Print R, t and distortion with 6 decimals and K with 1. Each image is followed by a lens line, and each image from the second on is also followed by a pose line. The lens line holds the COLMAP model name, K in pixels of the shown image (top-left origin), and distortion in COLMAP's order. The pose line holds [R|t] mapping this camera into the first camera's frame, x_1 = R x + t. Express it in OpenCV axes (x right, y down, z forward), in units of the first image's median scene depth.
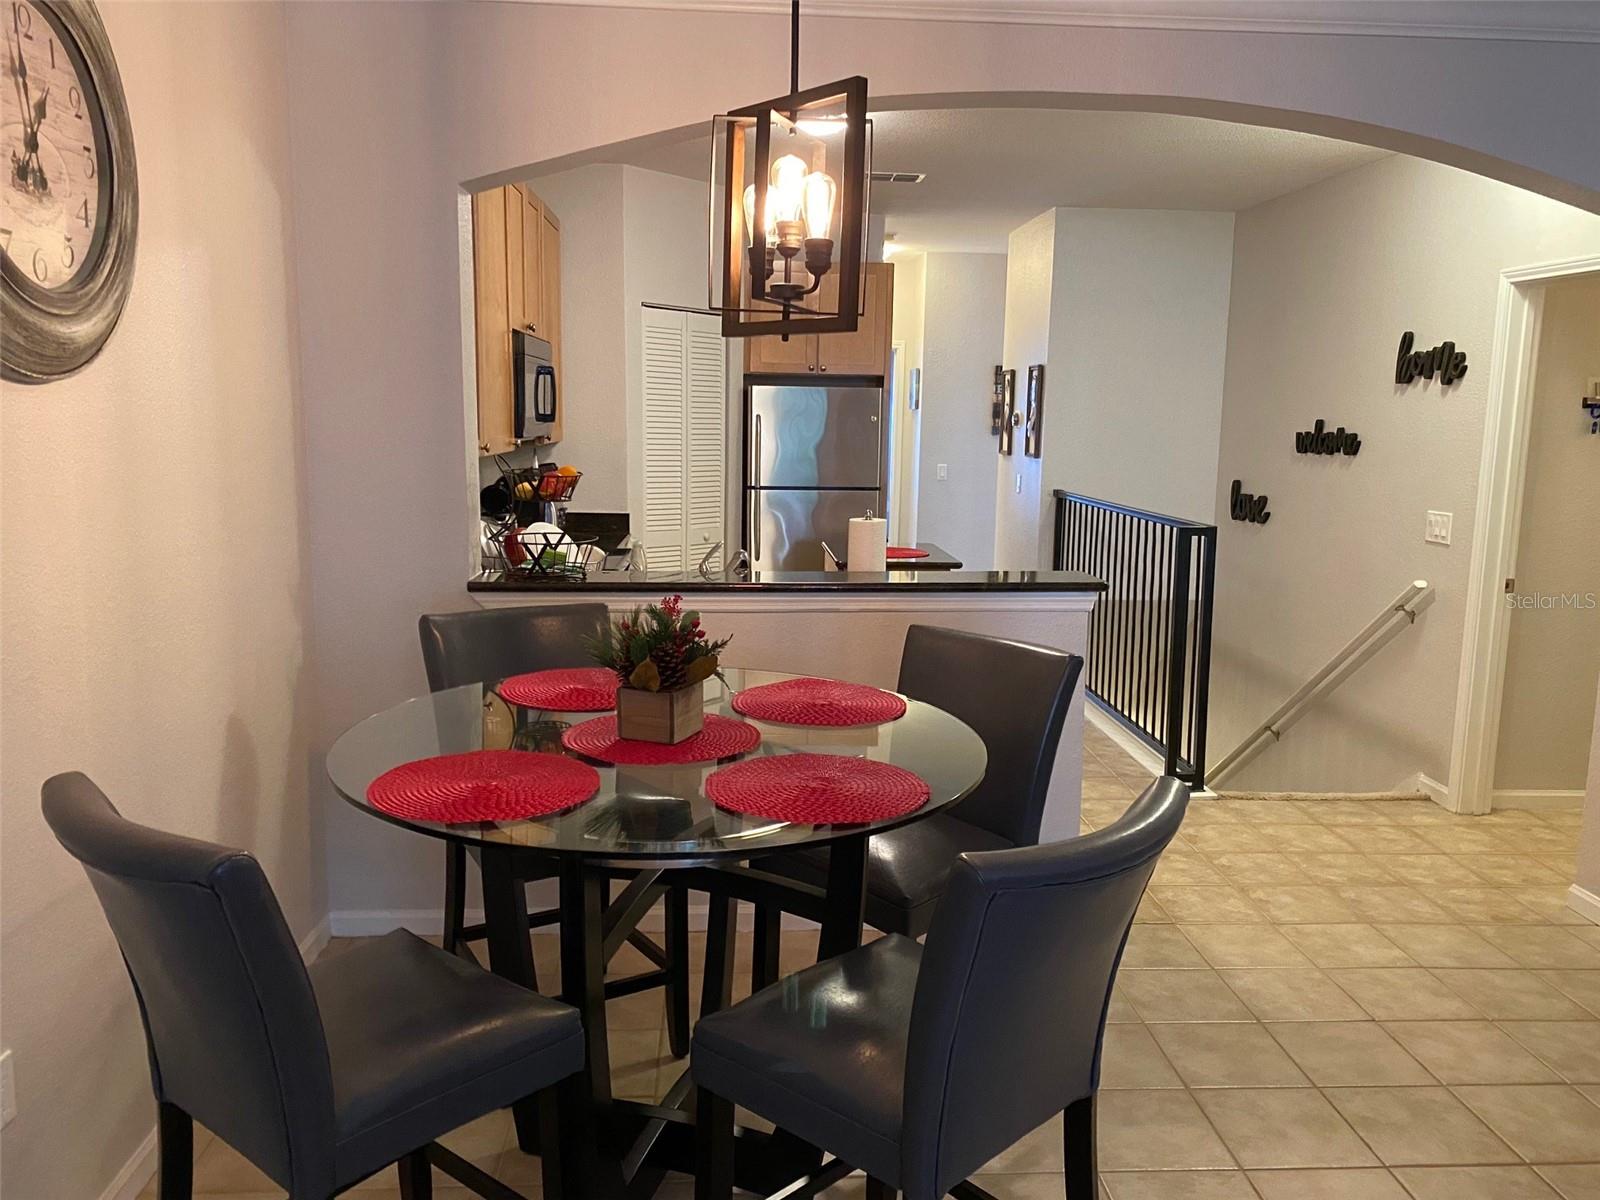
lens RADIAL K [[1237.5, 0, 786.8], [0, 1237.5, 598.0], [0, 0, 1]] dist [0.009048, -0.012604]
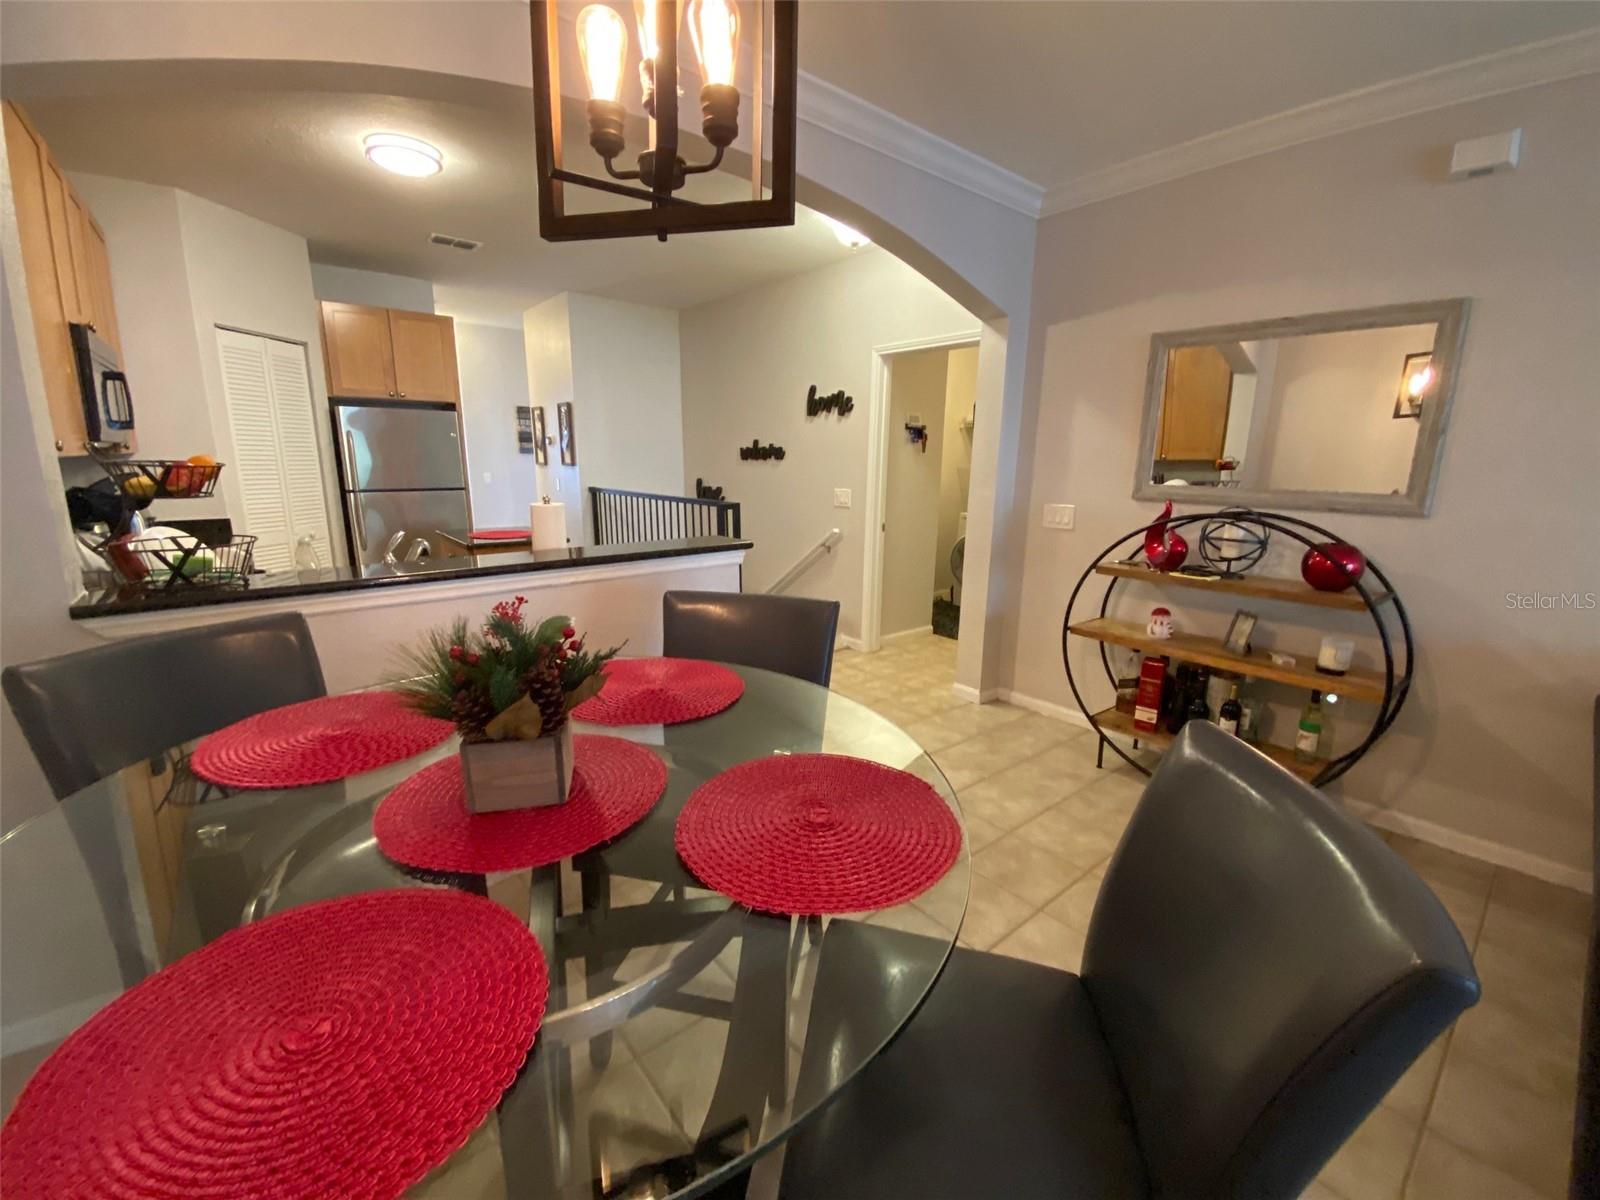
lens RADIAL K [[647.5, 0, 806.1], [0, 647.5, 608.4], [0, 0, 1]] dist [0.008241, -0.014644]
pose [[0.797139, -0.141326, 0.587023, -0.083459], [0.089883, 0.989164, 0.116086, -0.011860], [-0.597068, -0.039774, 0.801204, 0.272897]]
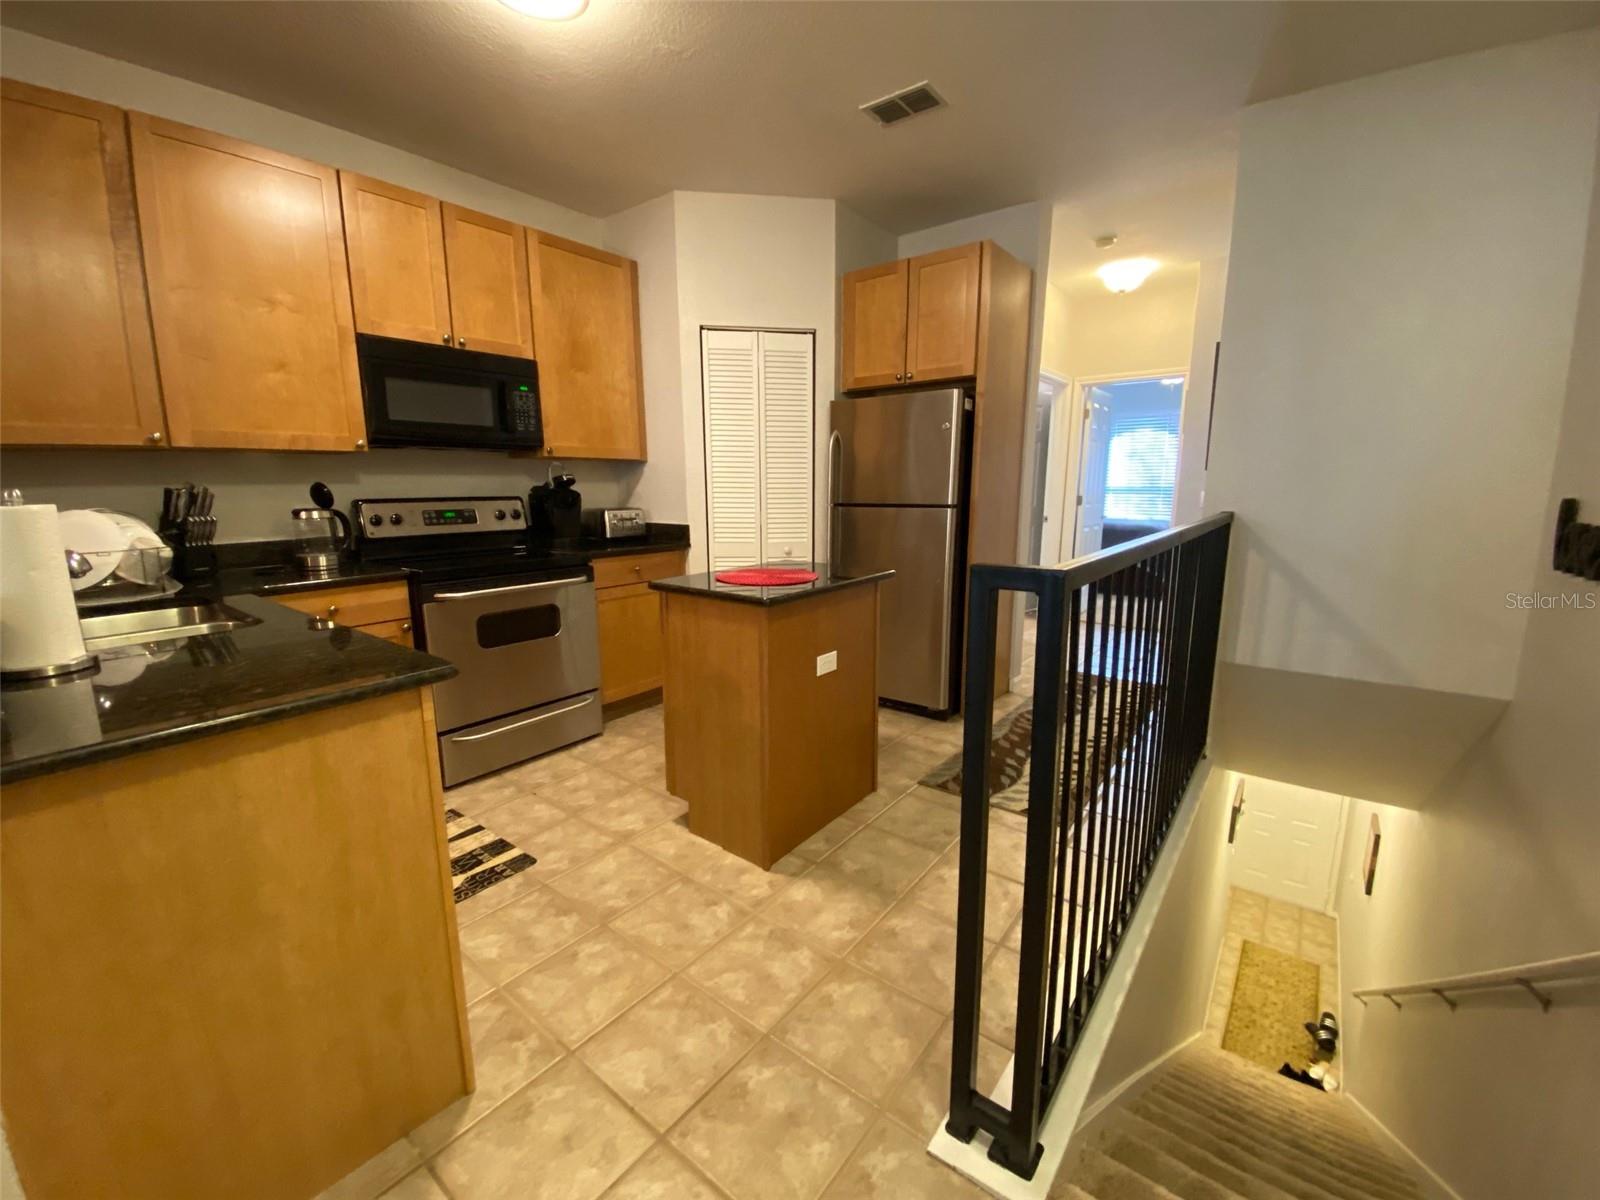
lens RADIAL K [[647.5, 0, 800.7], [0, 647.5, 606.7], [0, 0, 1]] dist [0.008241, -0.014644]
pose [[0.746094, 0.107686, -0.657075, 0.401497], [-0.084184, 0.994172, 0.067342, -0.051683], [0.660497, 0.005072, 0.750811, 0.765886]]
